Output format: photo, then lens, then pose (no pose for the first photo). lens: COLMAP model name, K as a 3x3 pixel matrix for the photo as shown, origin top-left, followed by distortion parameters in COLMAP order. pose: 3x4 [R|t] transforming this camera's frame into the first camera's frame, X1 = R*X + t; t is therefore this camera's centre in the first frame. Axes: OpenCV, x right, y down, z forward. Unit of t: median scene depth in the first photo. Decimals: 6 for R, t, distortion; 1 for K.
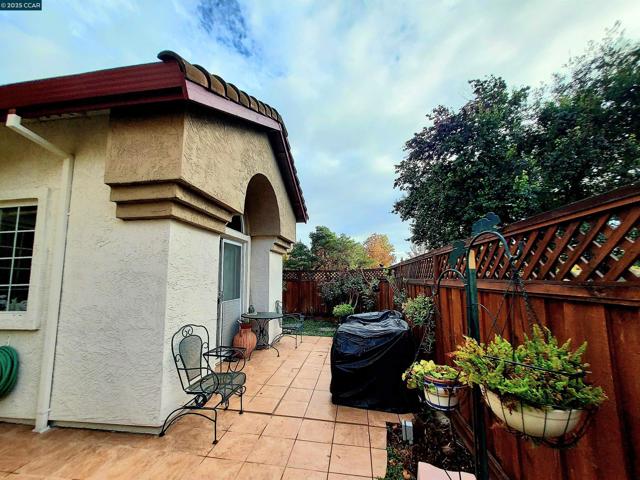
lens RADIAL K [[255.9, 0, 317.3], [0, 255.9, 248.3], [0, 0, 1]] dist [0.000003, 0.000126]
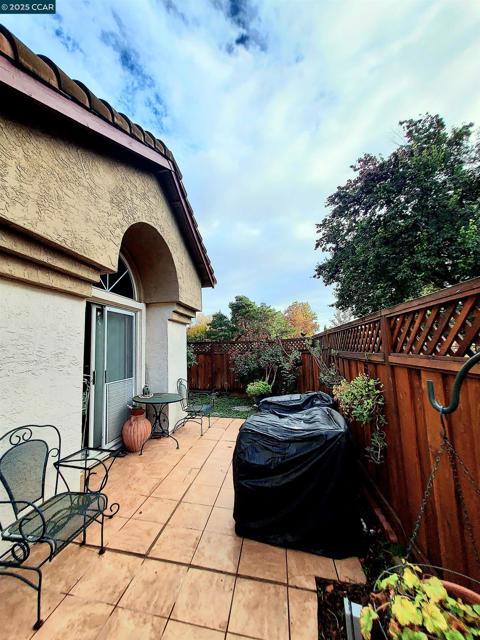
lens RADIAL K [[254.2, 0, 222.8], [0, 254.2, 320.1], [0, 0, 1]] dist [0.001369, -0.000039]
pose [[0.997748, -0.026091, -0.061796, 0.049135], [0.026399, 0.999643, 0.004167, 0.011372], [0.061666, -0.005789, 0.998080, 0.186039]]
